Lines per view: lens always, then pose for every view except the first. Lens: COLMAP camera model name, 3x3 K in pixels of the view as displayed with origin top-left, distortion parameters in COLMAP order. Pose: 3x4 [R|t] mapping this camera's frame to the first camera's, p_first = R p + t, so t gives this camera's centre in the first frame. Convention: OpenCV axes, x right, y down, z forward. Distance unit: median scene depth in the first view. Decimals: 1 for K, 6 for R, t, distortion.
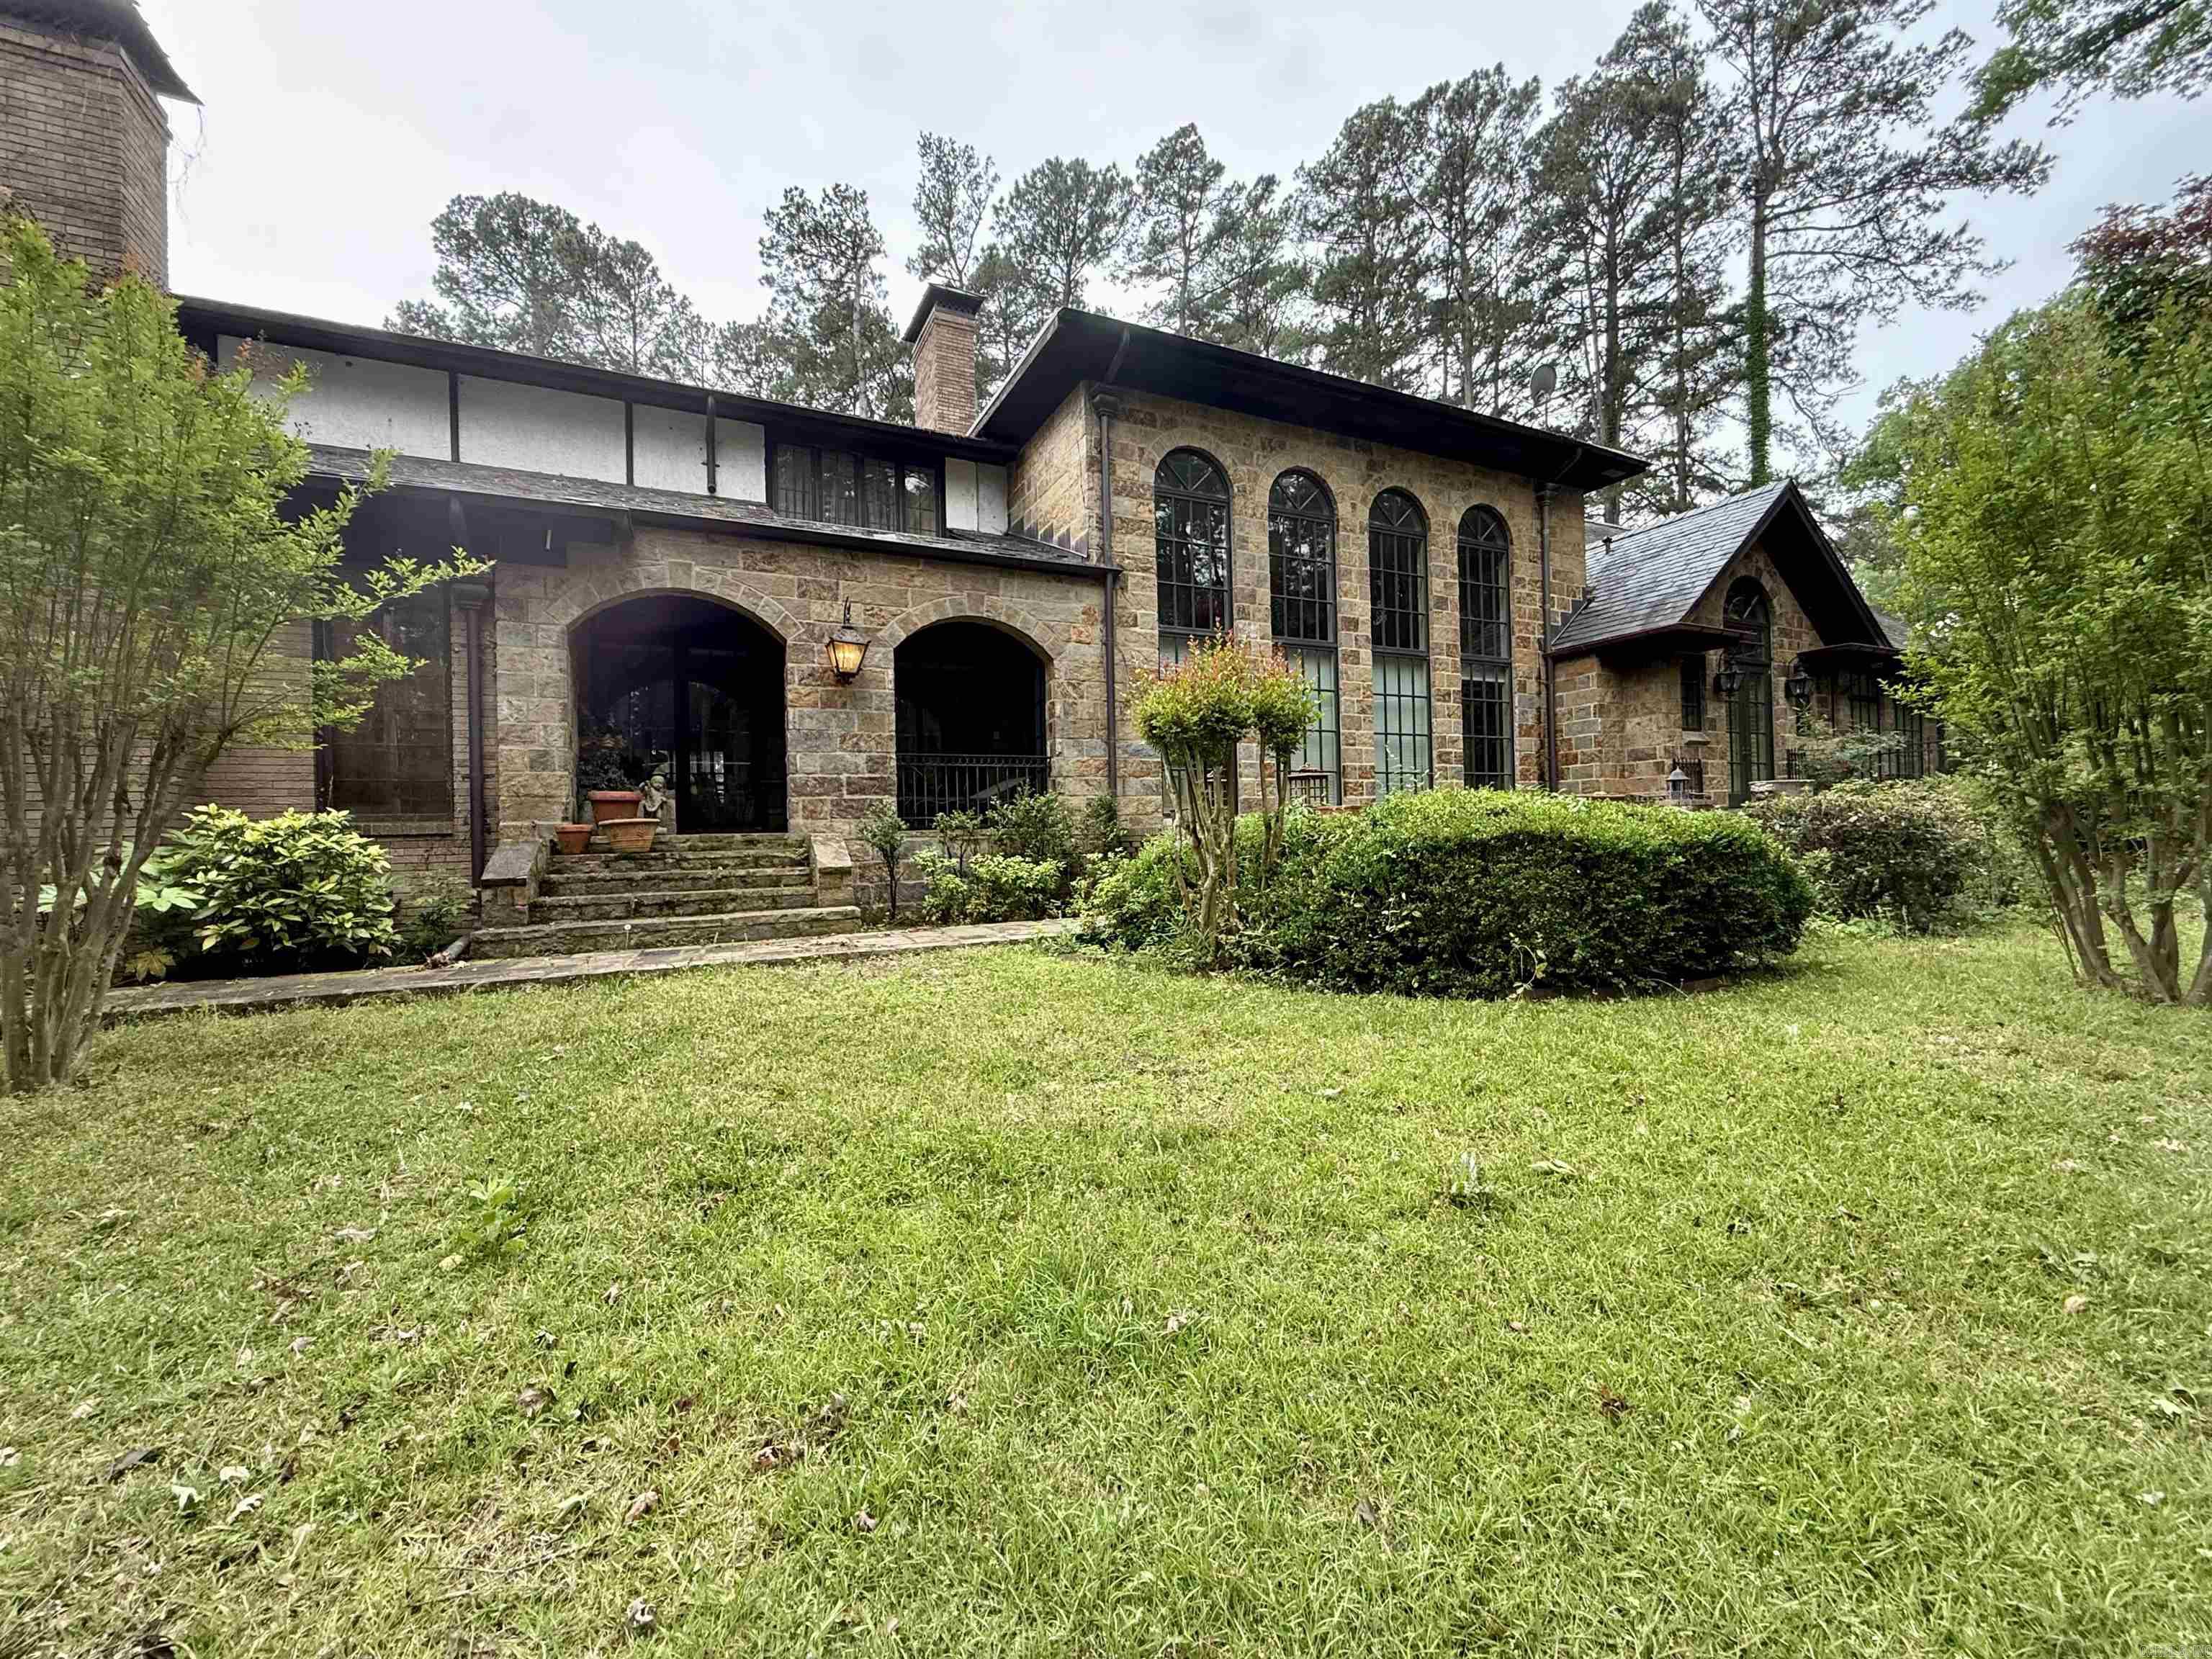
lens RADIAL K [[884.9, 0, 1110.9], [0, 884.9, 825.9], [0, 0, 1]] dist [0.002913, -0.000466]
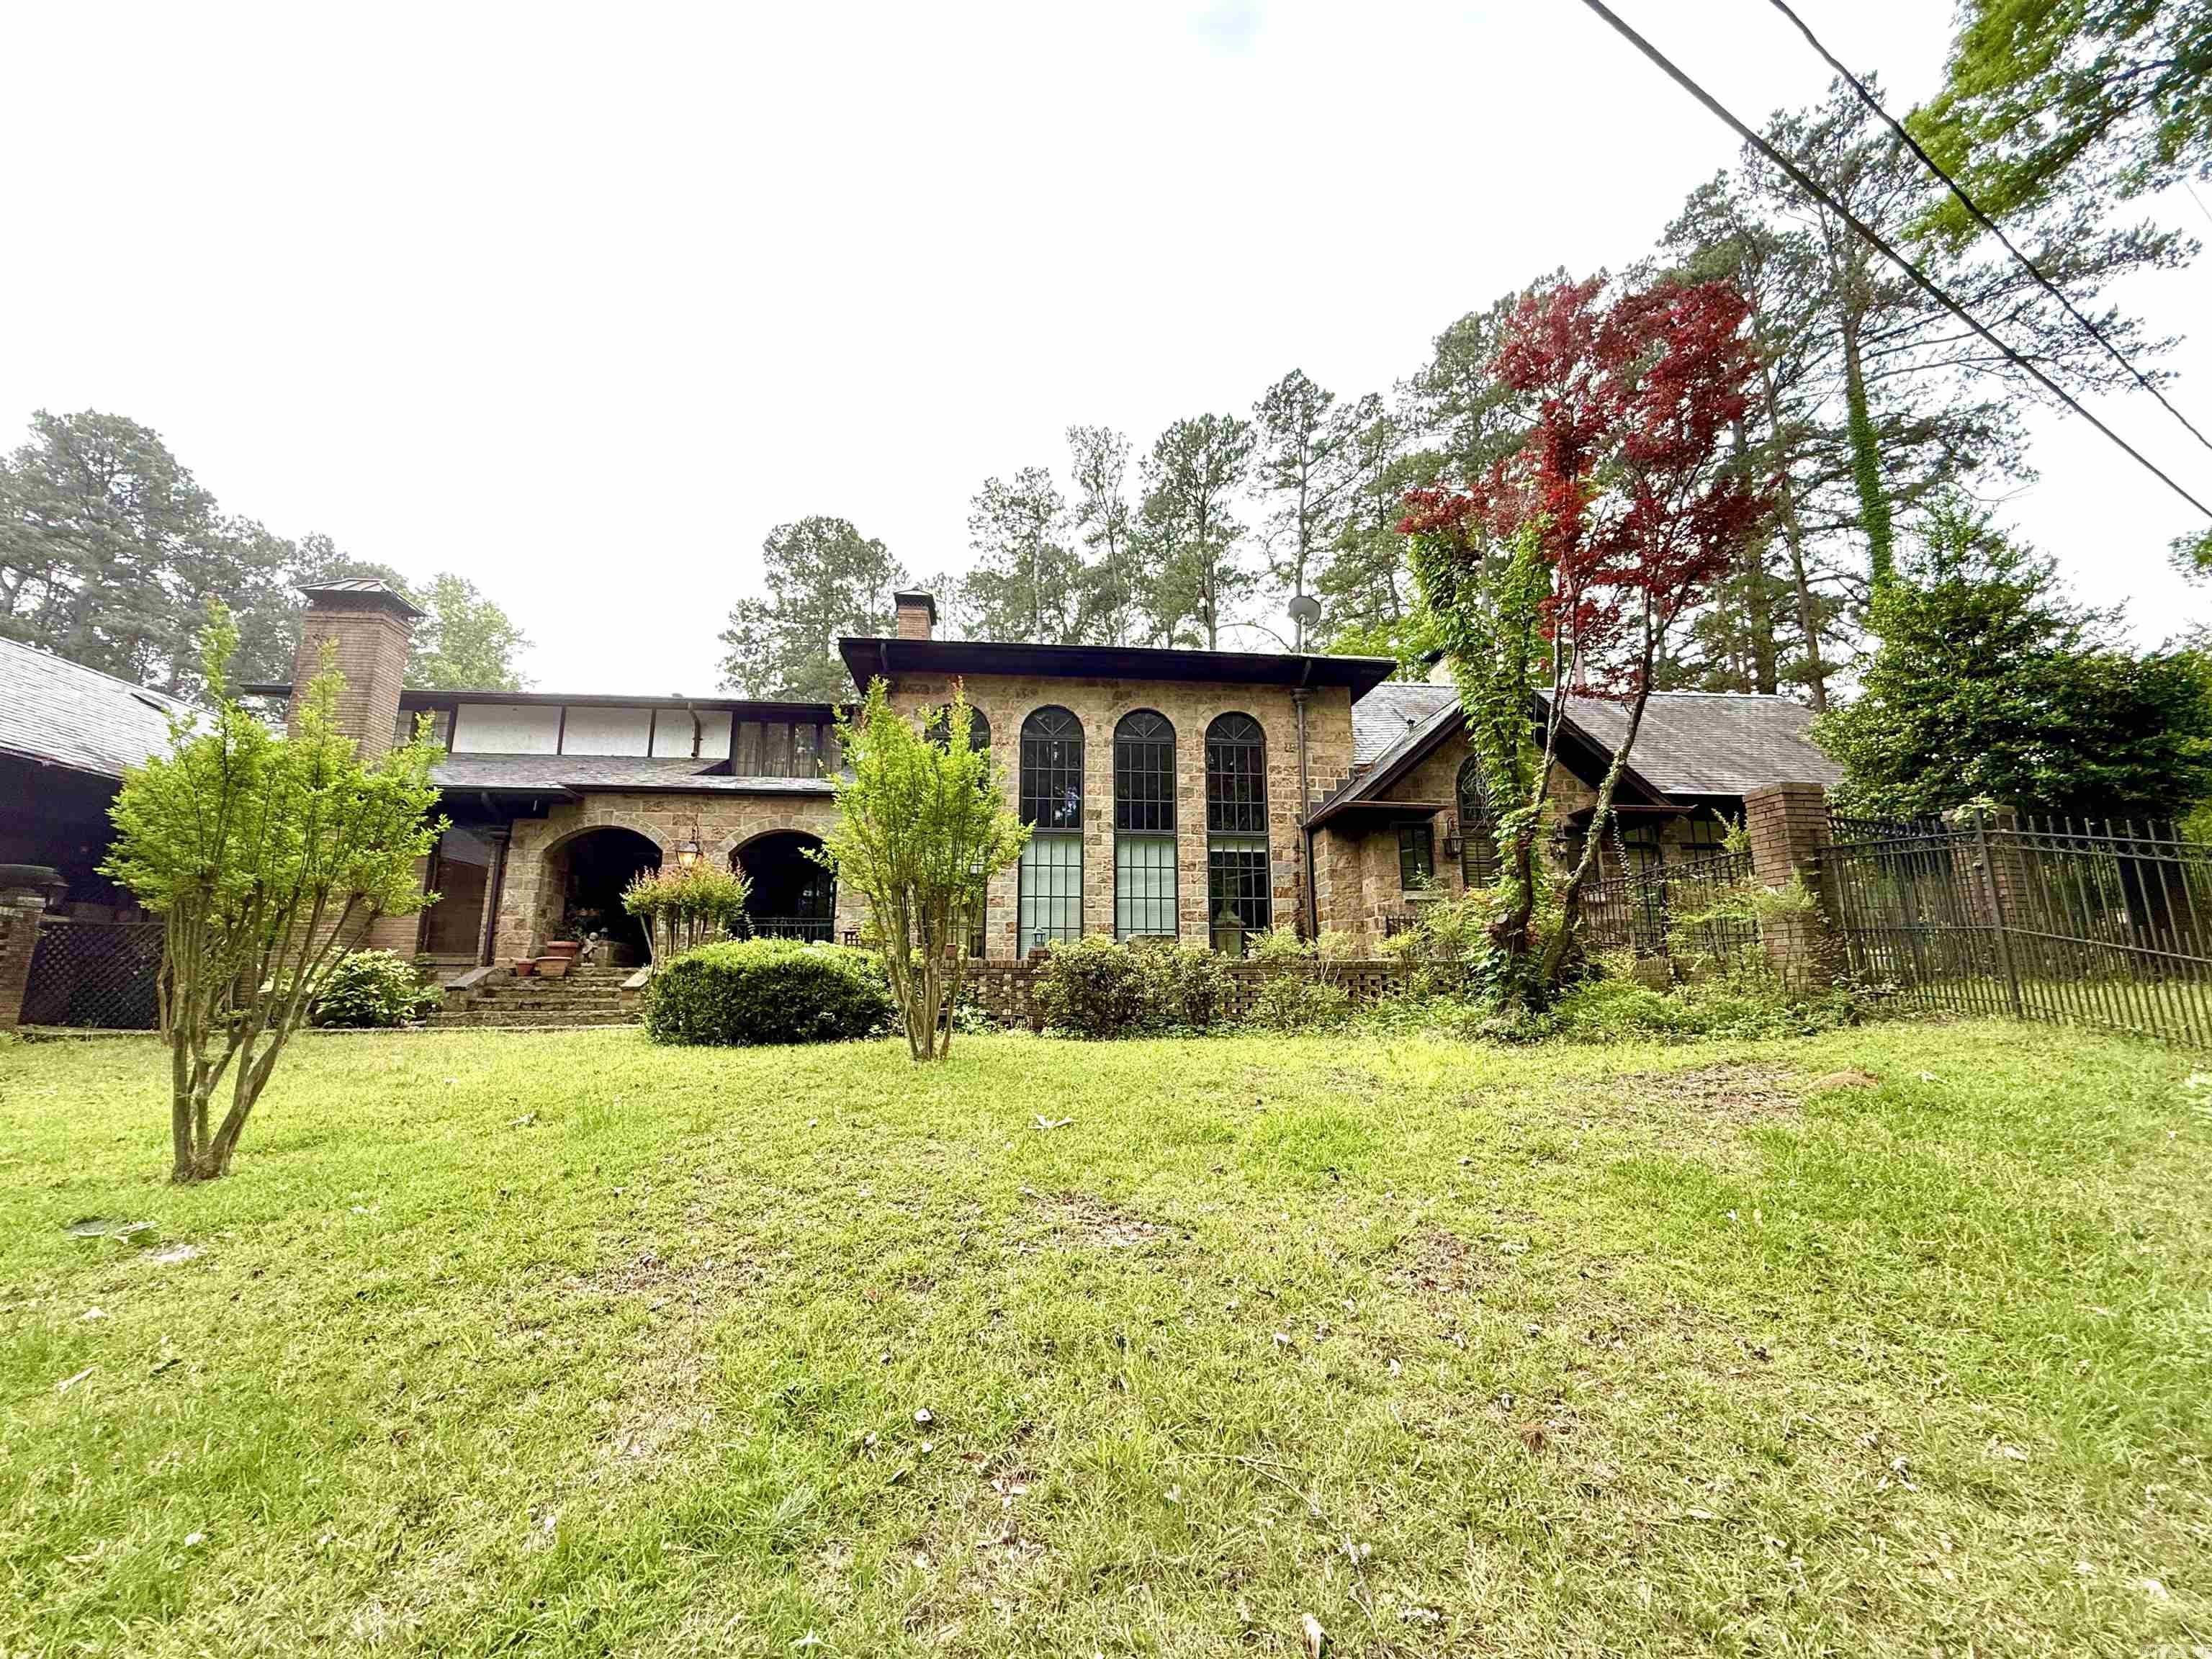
lens RADIAL K [[884.9, 0, 1096.2], [0, 884.9, 822.6], [0, 0, 1]] dist [0.002913, -0.000466]
pose [[0.940746, -0.044809, -0.336138, 0.635113], [-0.016799, 0.983857, -0.178167, 0.014447], [0.338695, 0.173256, 0.924807, -0.183405]]
